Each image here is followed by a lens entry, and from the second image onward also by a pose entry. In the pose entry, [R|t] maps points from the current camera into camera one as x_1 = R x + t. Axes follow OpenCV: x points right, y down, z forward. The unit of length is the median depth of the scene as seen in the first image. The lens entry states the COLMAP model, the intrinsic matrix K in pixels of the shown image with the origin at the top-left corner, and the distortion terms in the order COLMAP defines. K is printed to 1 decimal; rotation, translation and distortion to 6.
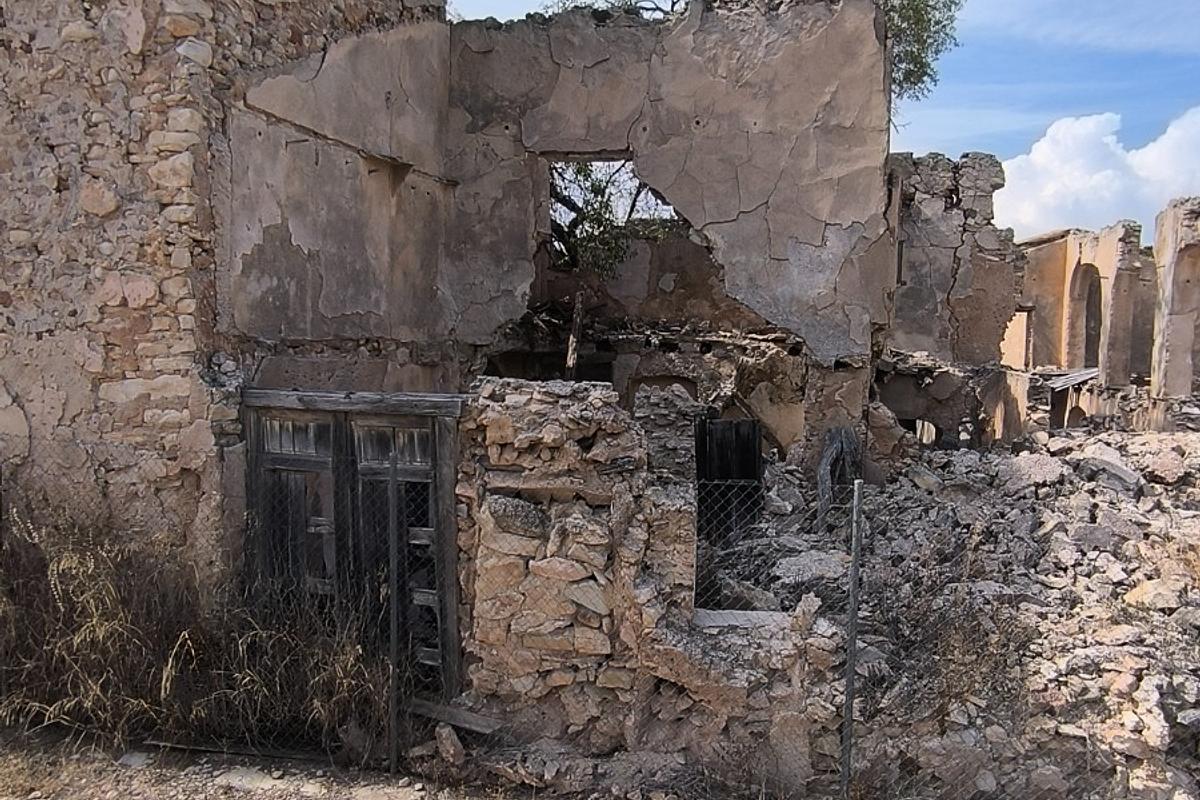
lens RADIAL K [[967.2, 0, 598.9], [0, 967.2, 408.0], [0, 0, 1]] dist [-0.073003, 0.061103]
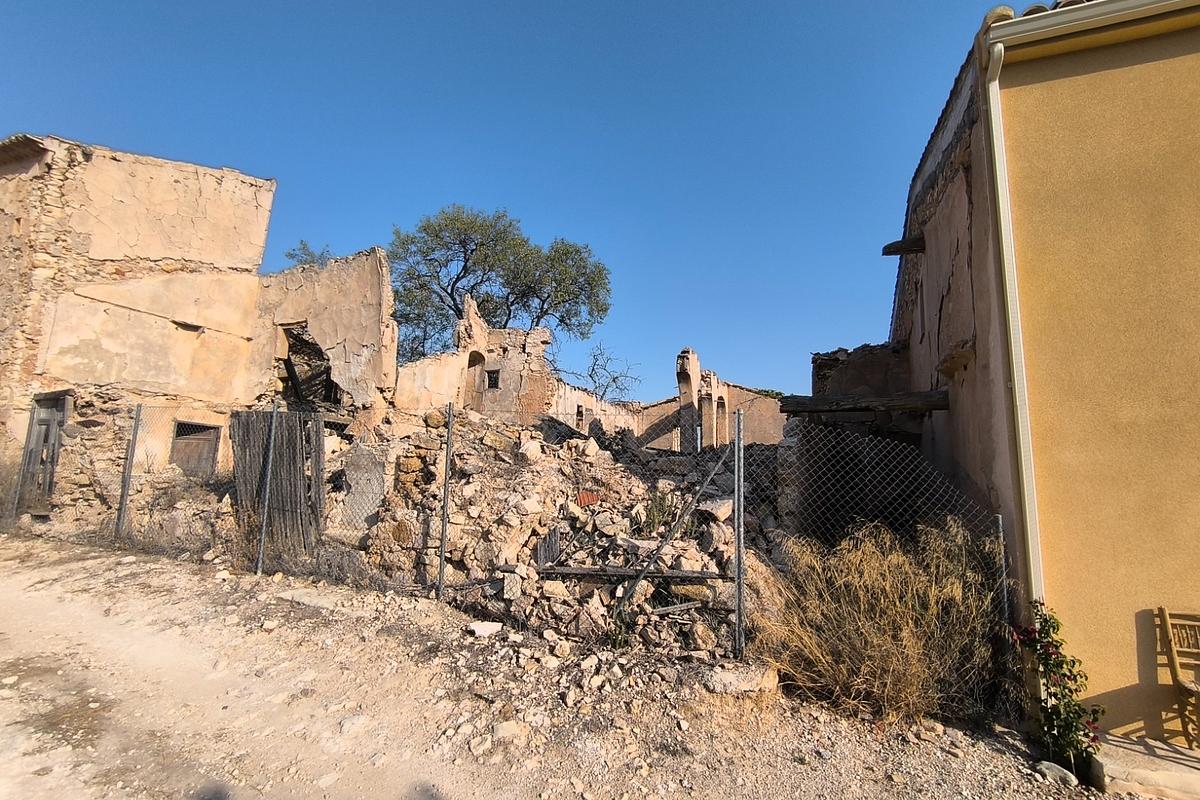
lens RADIAL K [[531.2, 0, 590.4], [0, 531.2, 398.2], [0, 0, 1]] dist [0.000532, 0.000624]
pose [[0.987185, -0.015606, -0.158813, 0.981457], [-0.021131, 0.973659, -0.227028, 0.210263], [0.158173, 0.227474, 0.960852, -0.107648]]
